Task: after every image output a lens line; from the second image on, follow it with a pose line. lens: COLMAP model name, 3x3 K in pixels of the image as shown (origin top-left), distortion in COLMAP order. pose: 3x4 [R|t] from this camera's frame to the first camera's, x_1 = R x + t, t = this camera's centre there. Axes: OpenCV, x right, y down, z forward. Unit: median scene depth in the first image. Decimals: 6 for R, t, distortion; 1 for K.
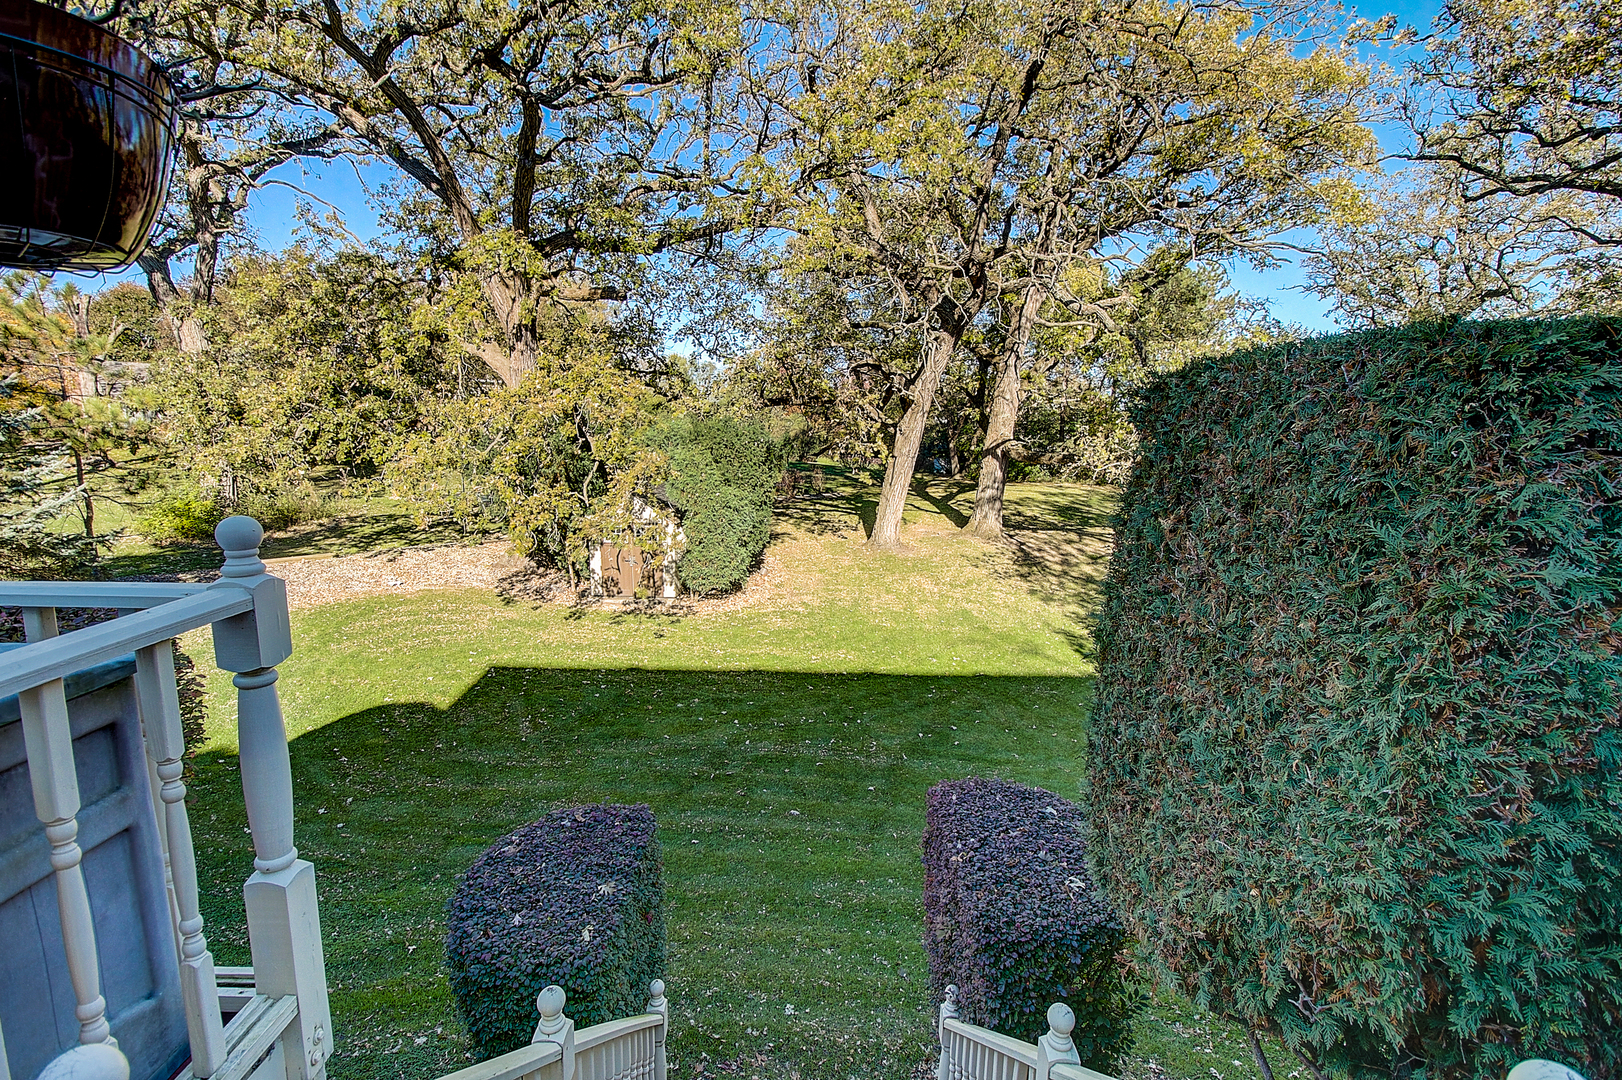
lens RADIAL K [[757.9, 0, 811.3], [0, 757.9, 539.1], [0, 0, 1]] dist [0.000927, -0.008795]
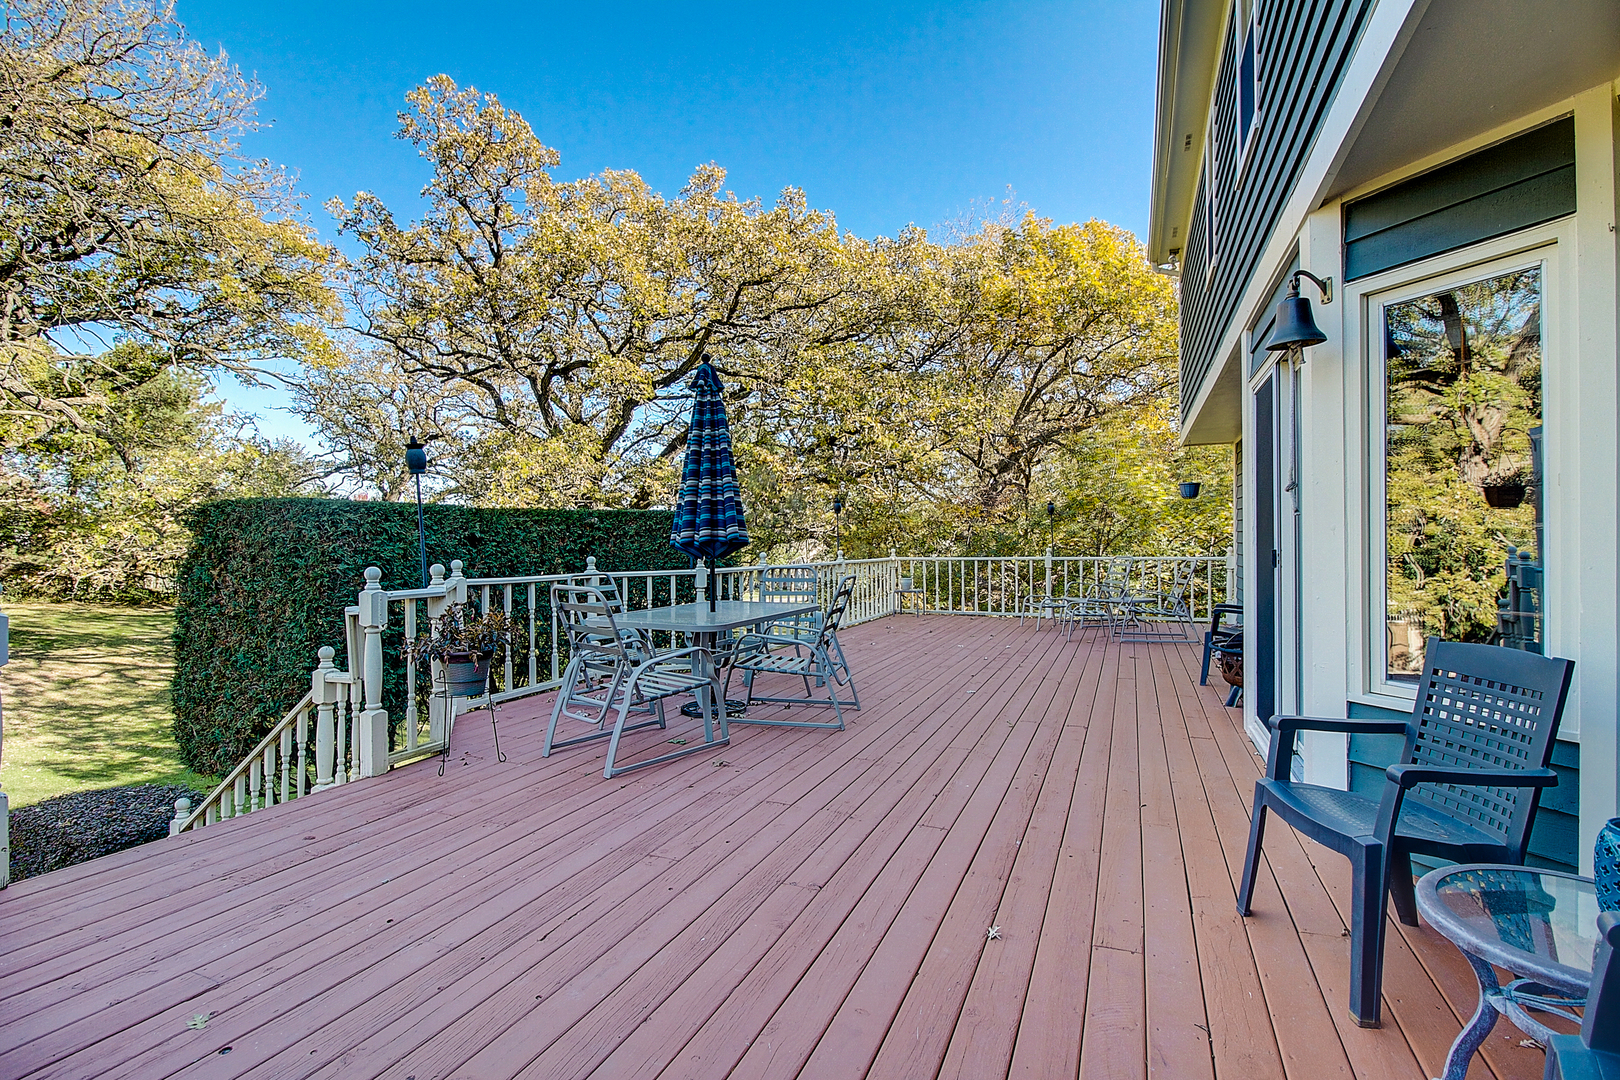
lens RADIAL K [[773.2, 0, 819.8], [0, 773.2, 539.1], [0, 0, 1]] dist [-0.001772, -0.001373]
pose [[0.400968, 0.000171, 0.916092, -0.107064], [0.127425, 0.990268, -0.055958, 0.028313], [-0.907187, 0.139170, 0.397044, -0.182479]]
